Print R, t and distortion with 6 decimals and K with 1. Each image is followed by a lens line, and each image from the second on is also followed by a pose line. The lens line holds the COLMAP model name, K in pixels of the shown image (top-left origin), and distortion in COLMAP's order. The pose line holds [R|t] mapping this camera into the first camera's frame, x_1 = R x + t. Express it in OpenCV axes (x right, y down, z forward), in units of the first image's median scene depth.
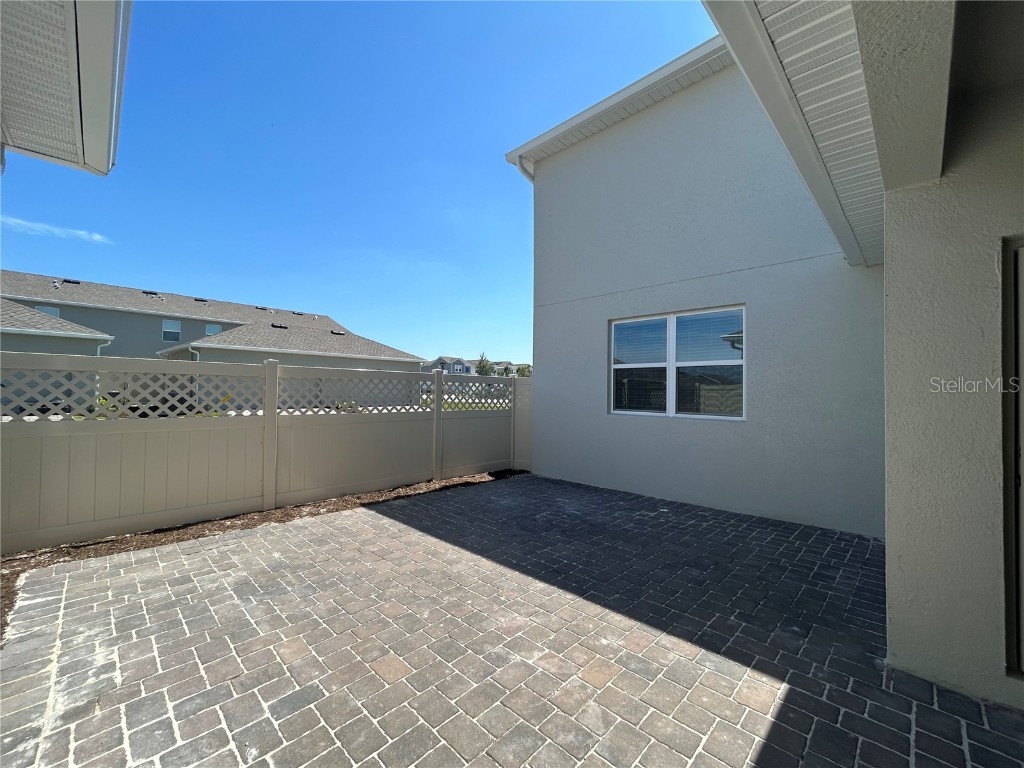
lens RADIAL K [[414.5, 0, 512.9], [0, 414.5, 375.1], [0, 0, 1]] dist [-0.001400, 0.000688]
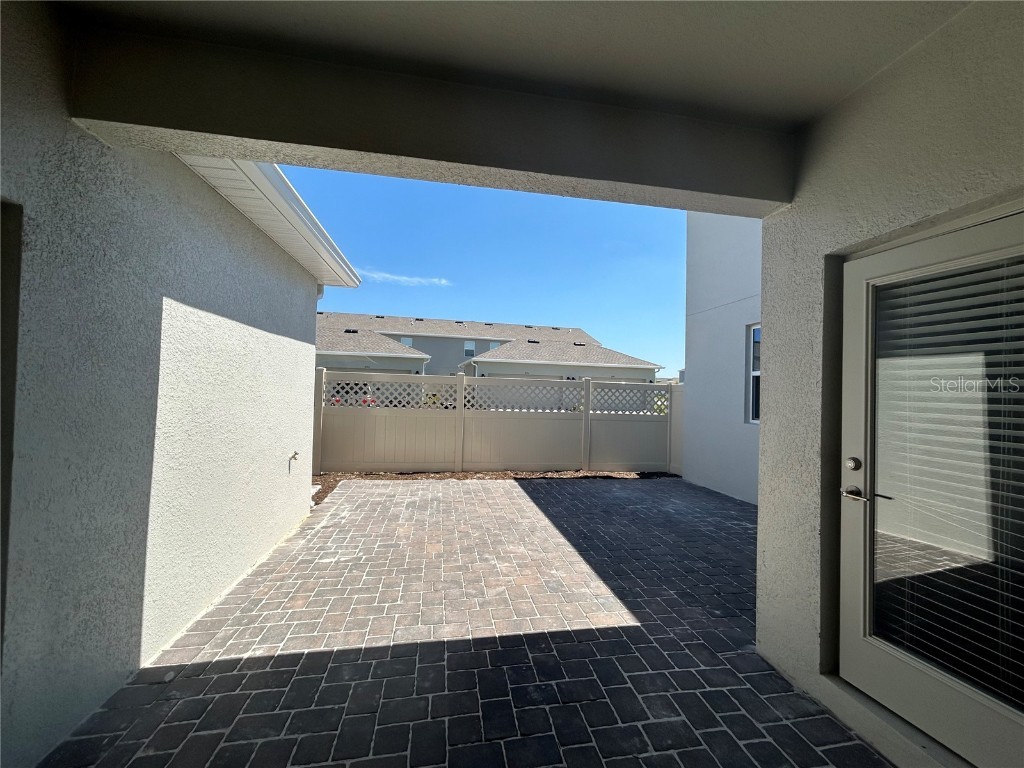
lens RADIAL K [[414.5, 0, 513.5], [0, 414.5, 383.5], [0, 0, 1]] dist [-0.001400, 0.000688]
pose [[0.814777, -0.000018, -0.579774, 0.588929], [0.003834, 0.999978, 0.005357, -0.008368], [0.579761, -0.006588, 0.814760, -0.150232]]
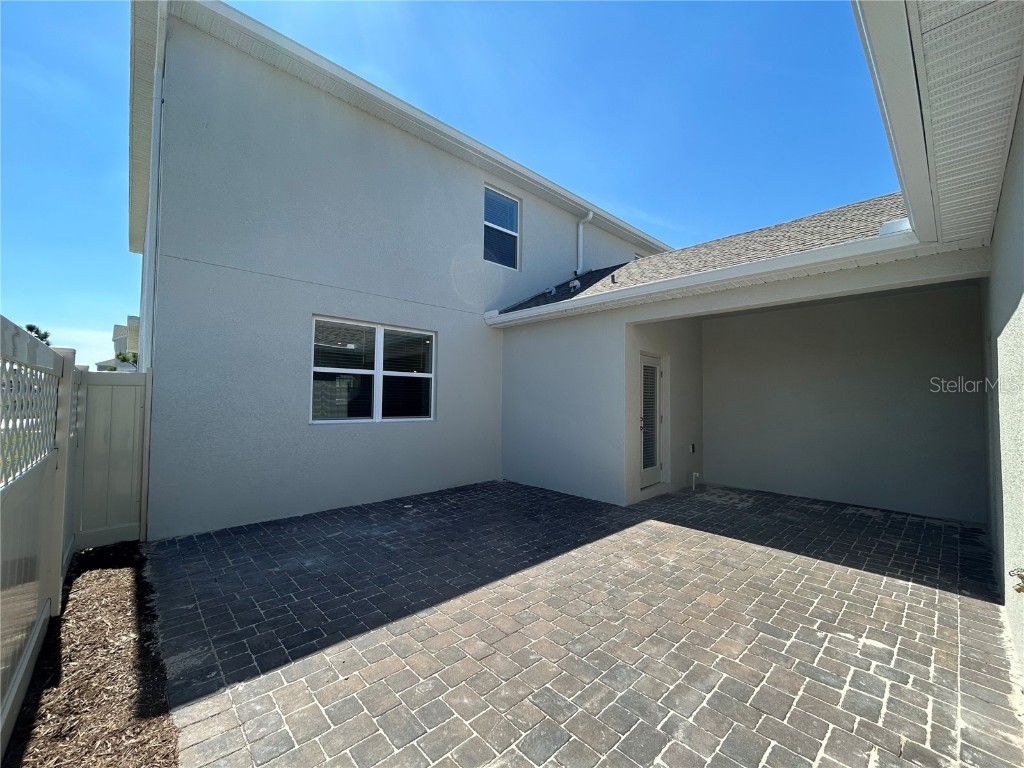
lens RADIAL K [[414.5, 0, 511.8], [0, 414.5, 384.4], [0, 0, 1]] dist [-0.001400, 0.000688]
pose [[0.043923, 0.026326, 0.998688, -1.003542], [-0.046482, 0.998624, -0.024280, 0.021586], [-0.997953, -0.045354, 0.045087, 0.942132]]
